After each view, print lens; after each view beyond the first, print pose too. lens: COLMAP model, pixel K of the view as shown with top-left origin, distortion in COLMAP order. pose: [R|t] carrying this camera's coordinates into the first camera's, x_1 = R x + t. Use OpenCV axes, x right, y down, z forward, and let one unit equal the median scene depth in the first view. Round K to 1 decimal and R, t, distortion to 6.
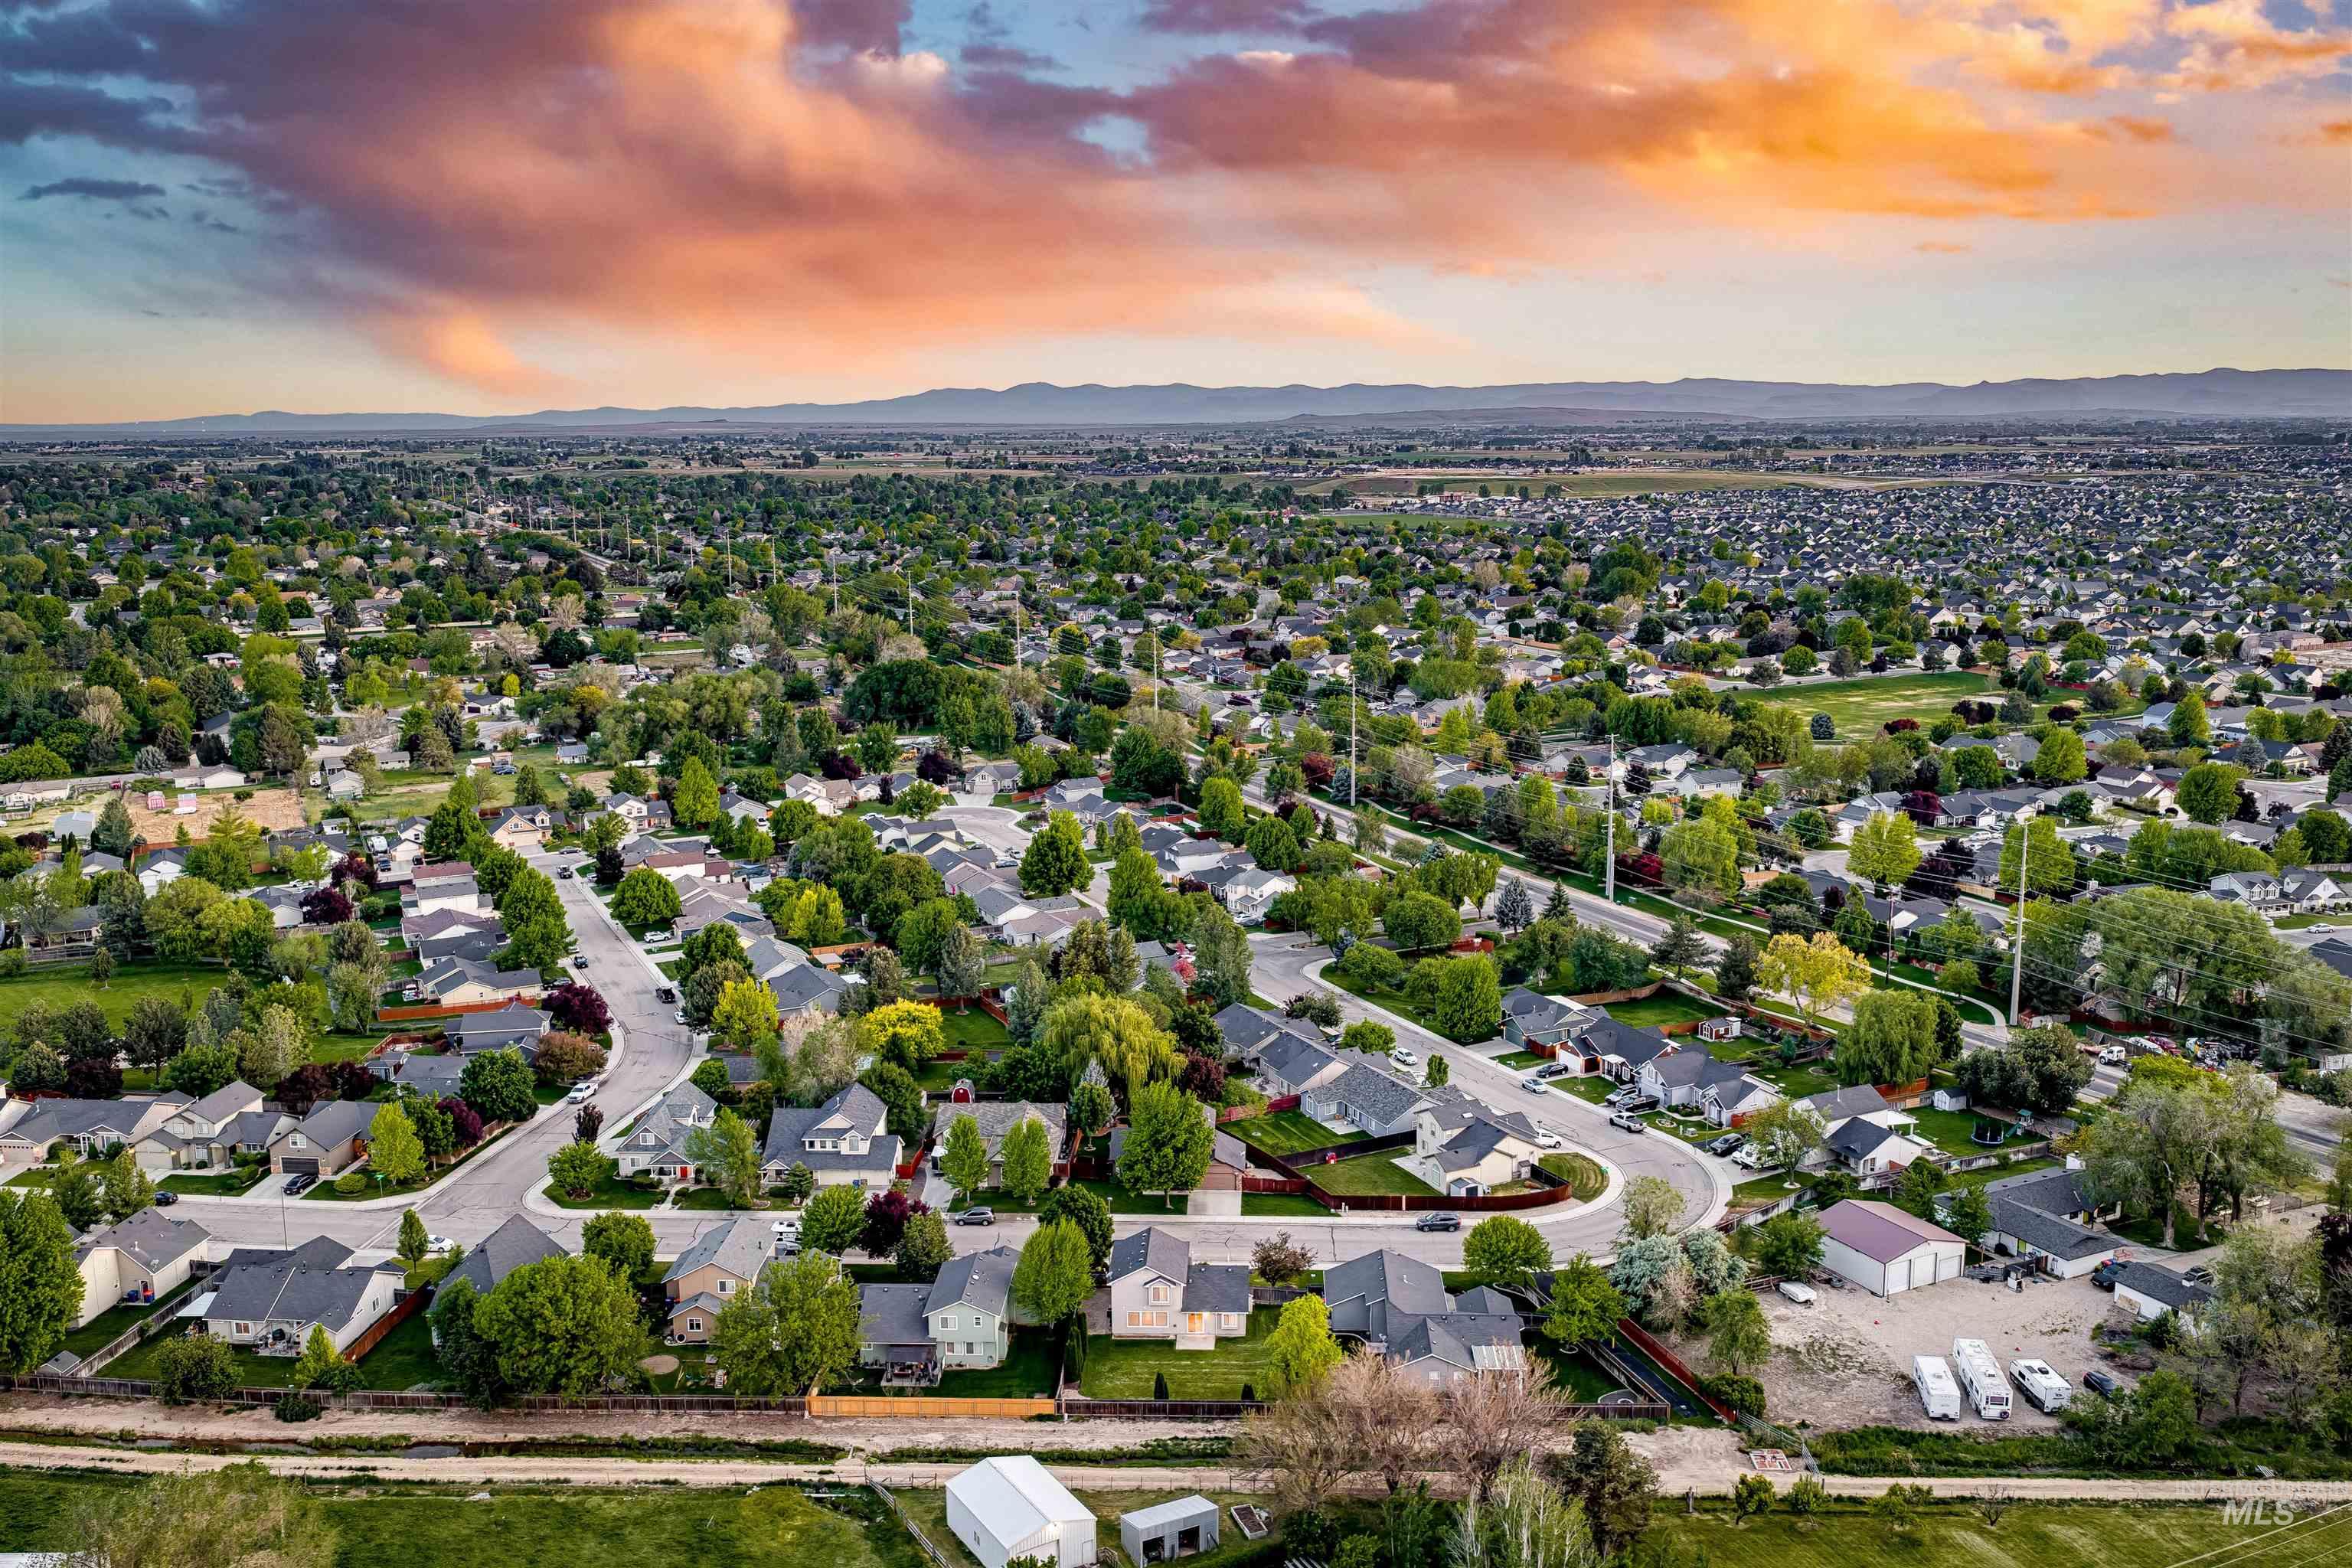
lens RADIAL K [[1922.9, 0, 1176.0], [0, 1922.9, 784.0], [0, 0, 1]] dist [0.038004, -0.081177]
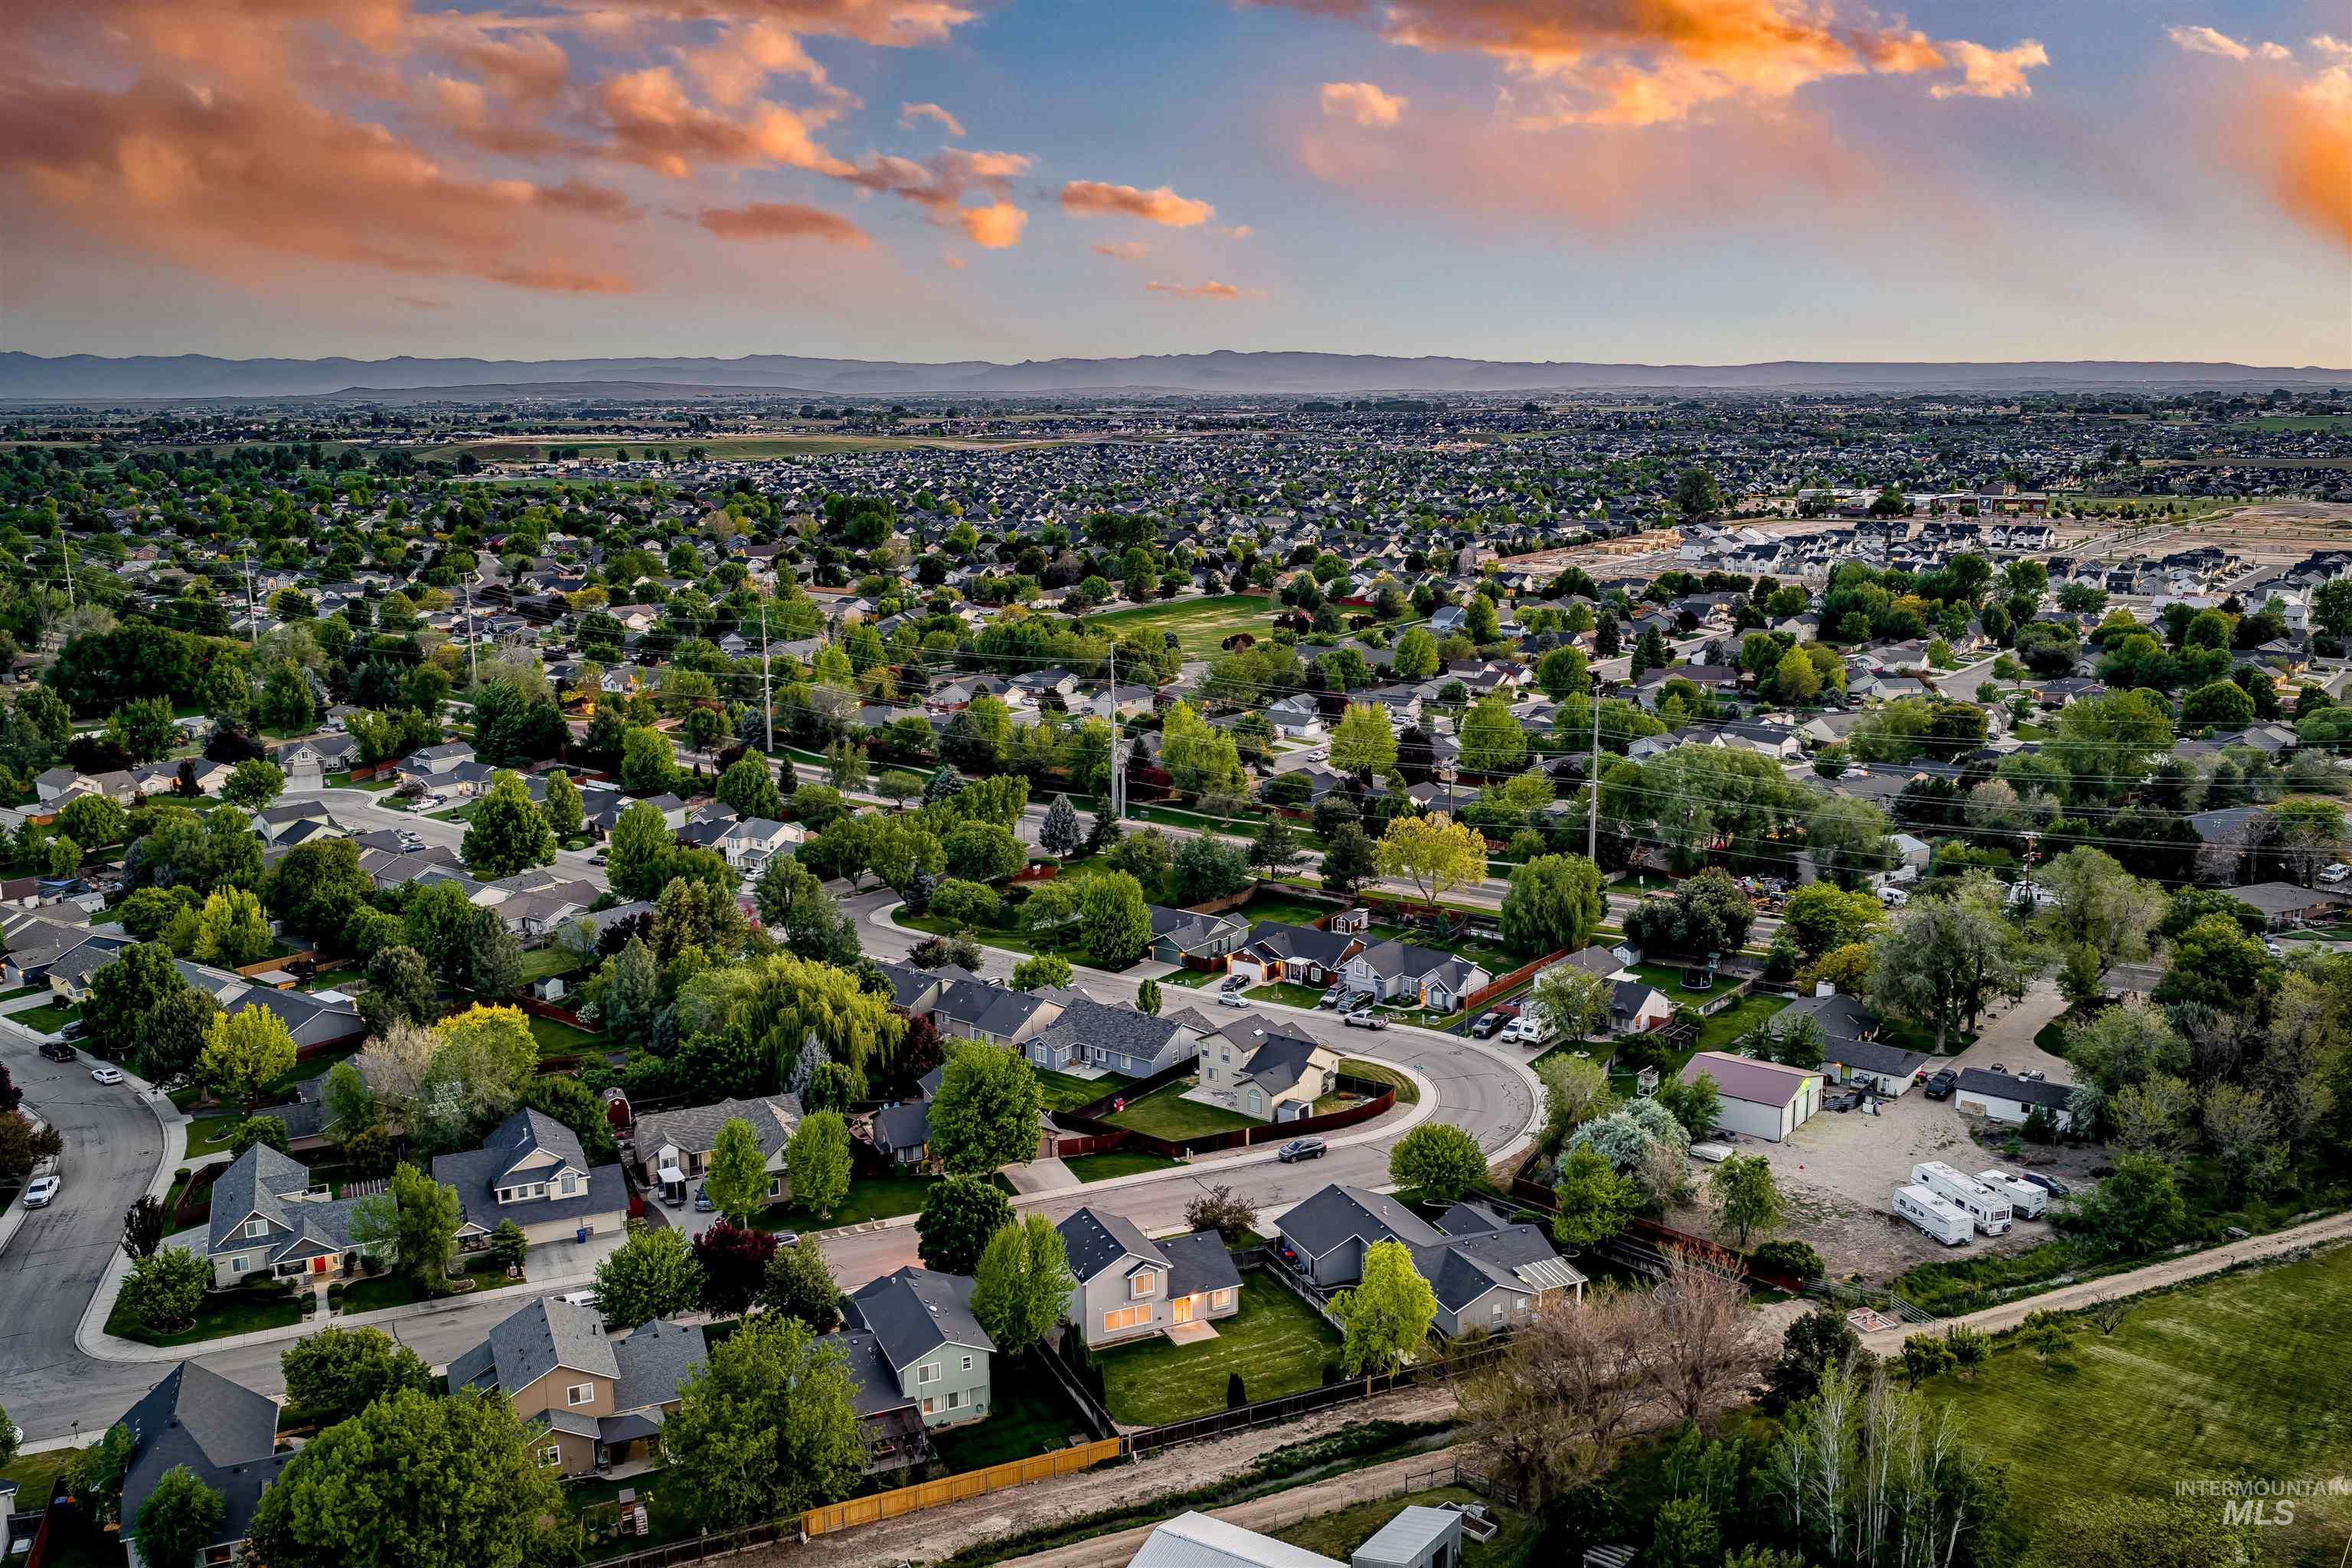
lens RADIAL K [[1922.9, 0, 1176.0], [0, 1922.9, 784.0], [0, 0, 1]] dist [0.038004, -0.081177]
pose [[0.899204, -0.086590, 0.428875, -0.237237], [0.080402, 0.996230, 0.032564, 0.023221], [-0.430078, 0.005200, 0.902777, 0.194907]]
